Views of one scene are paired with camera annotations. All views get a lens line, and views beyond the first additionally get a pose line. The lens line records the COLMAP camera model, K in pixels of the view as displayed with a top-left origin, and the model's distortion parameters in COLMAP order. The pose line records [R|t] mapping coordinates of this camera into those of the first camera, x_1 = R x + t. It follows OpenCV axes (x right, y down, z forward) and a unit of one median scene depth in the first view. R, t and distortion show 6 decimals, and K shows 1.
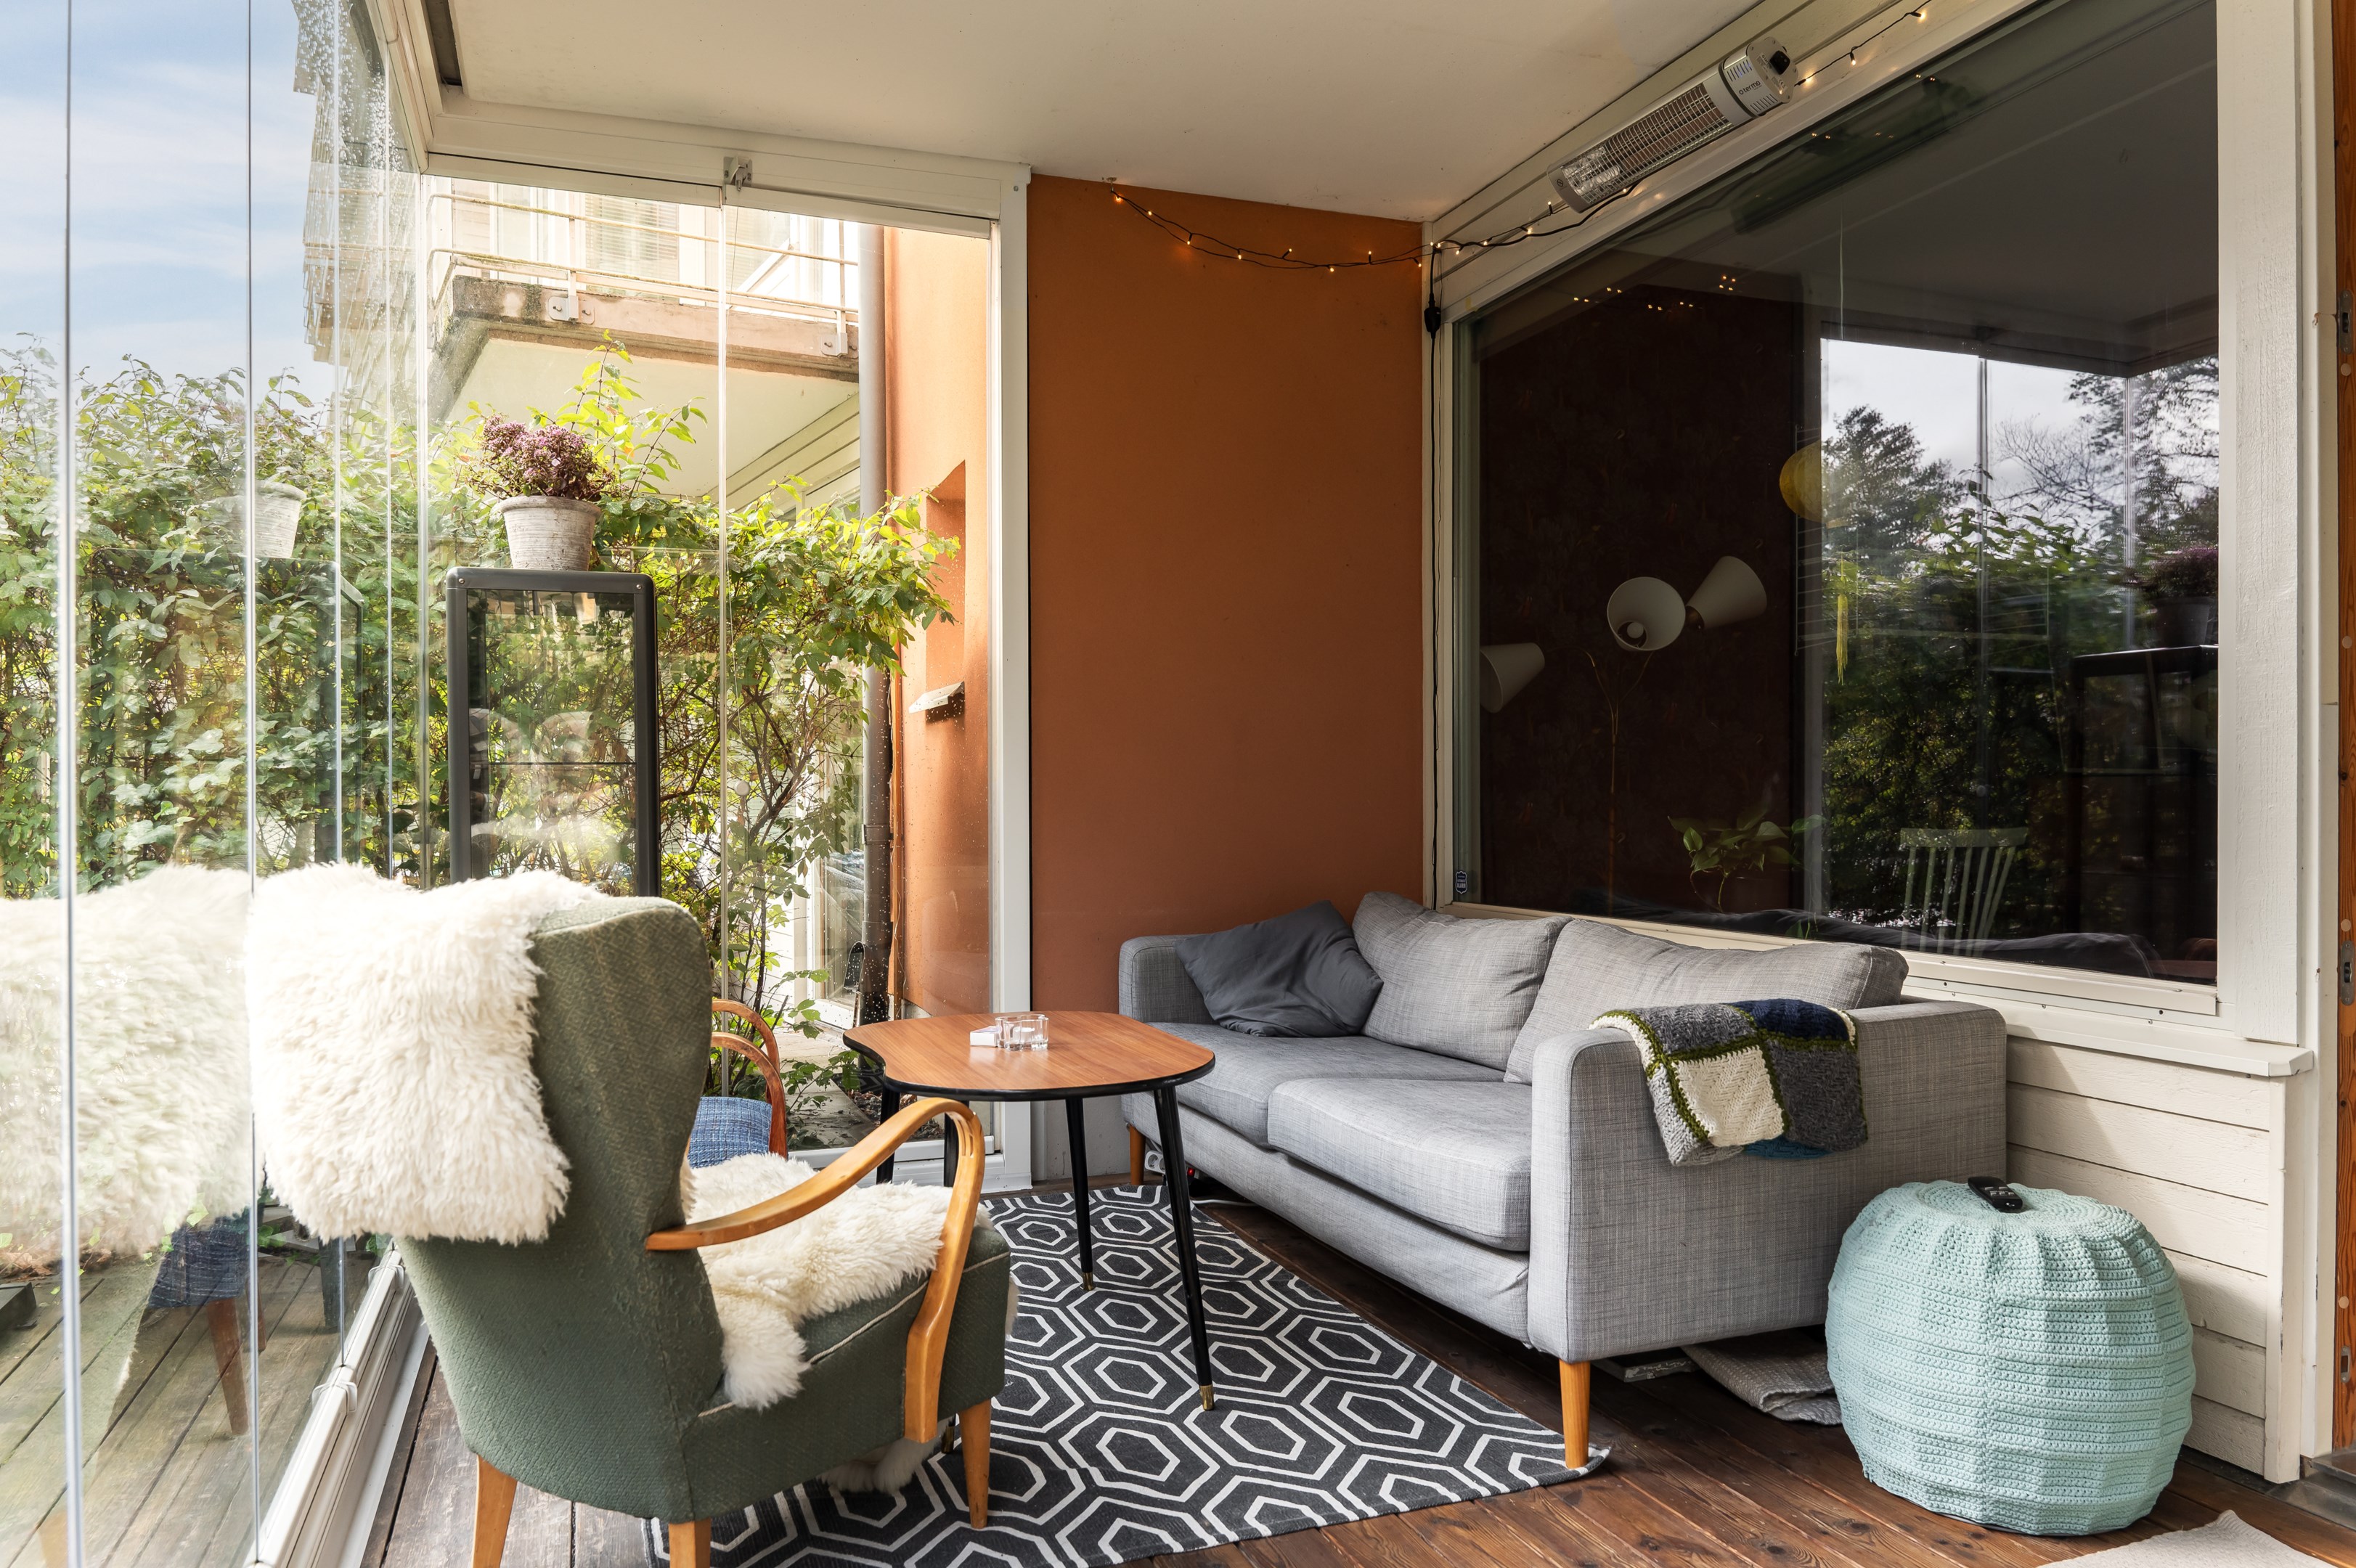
lens RADIAL K [[1608.2, 0, 1174.8], [0, 1608.2, 792.7], [0, 0, 1]] dist [0.011879, -0.028839]
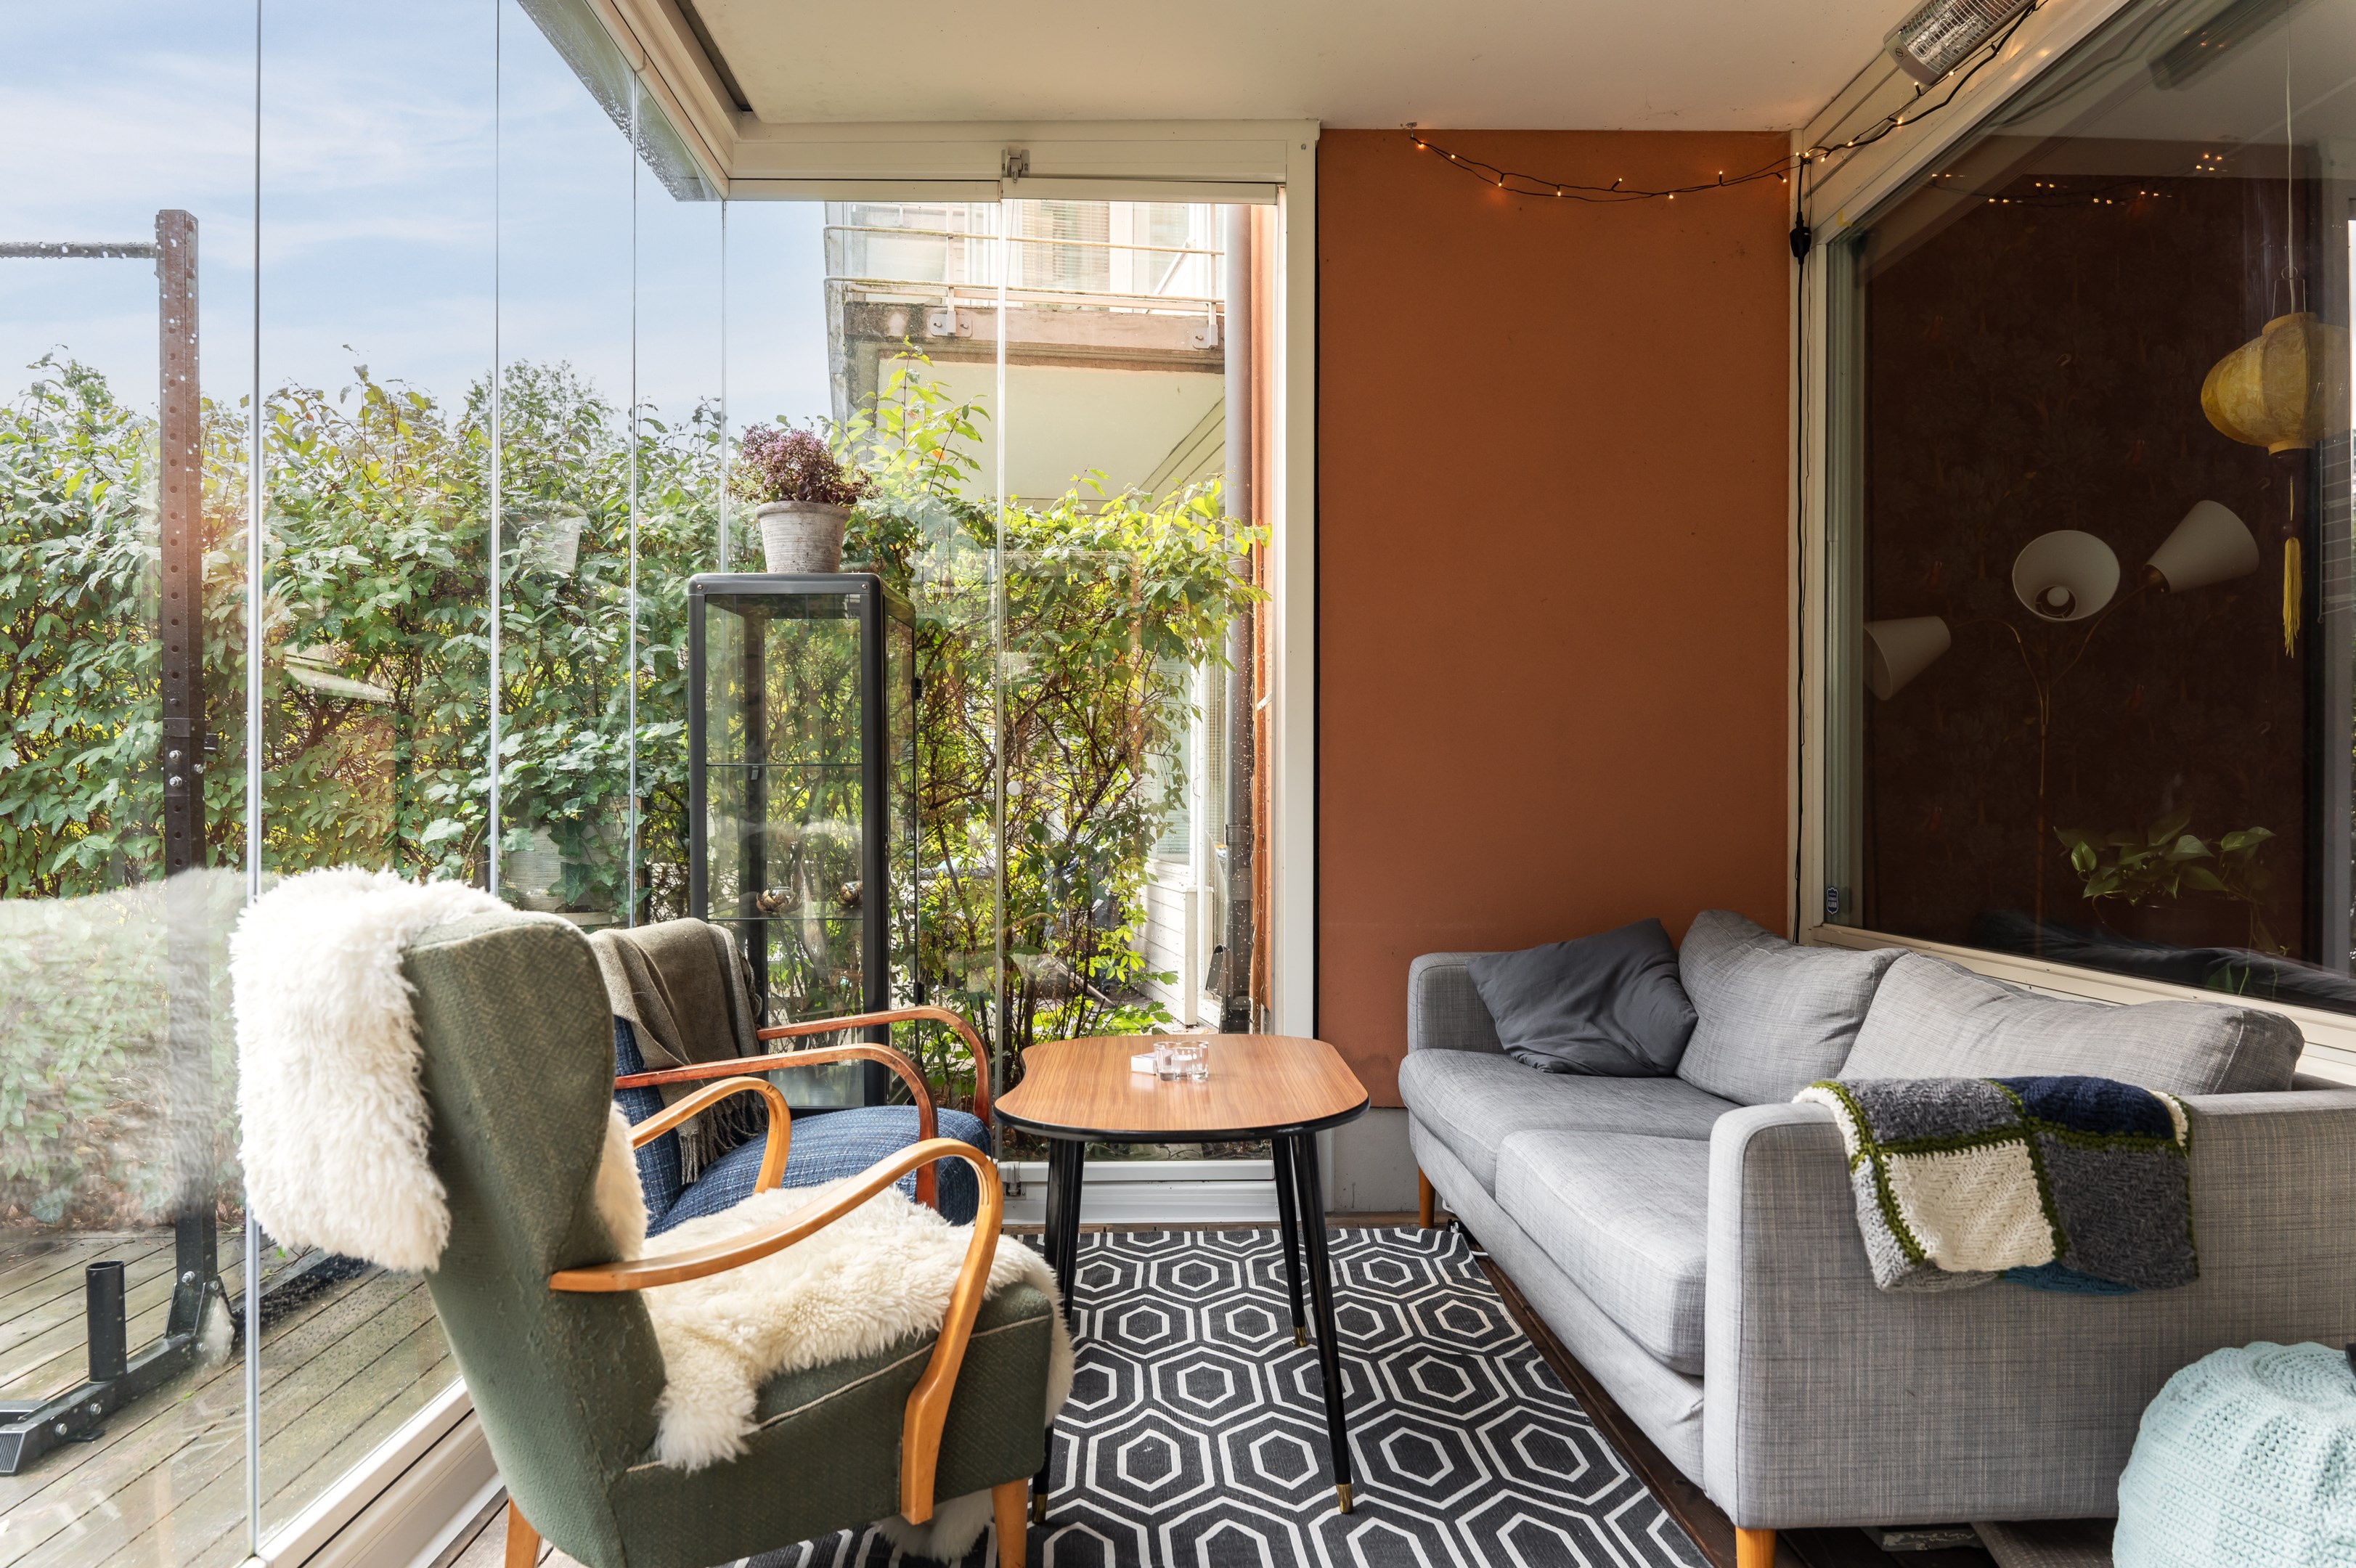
lens RADIAL K [[1608.2, 0, 1171.2], [0, 1608.2, 782.3], [0, 0, 1]] dist [0.011879, -0.028839]
pose [[0.948841, 0.000904, -0.315753, 0.161449], [-0.002217, 0.999990, -0.003799, -0.003843], [0.315747, 0.004304, 0.948834, 0.118403]]
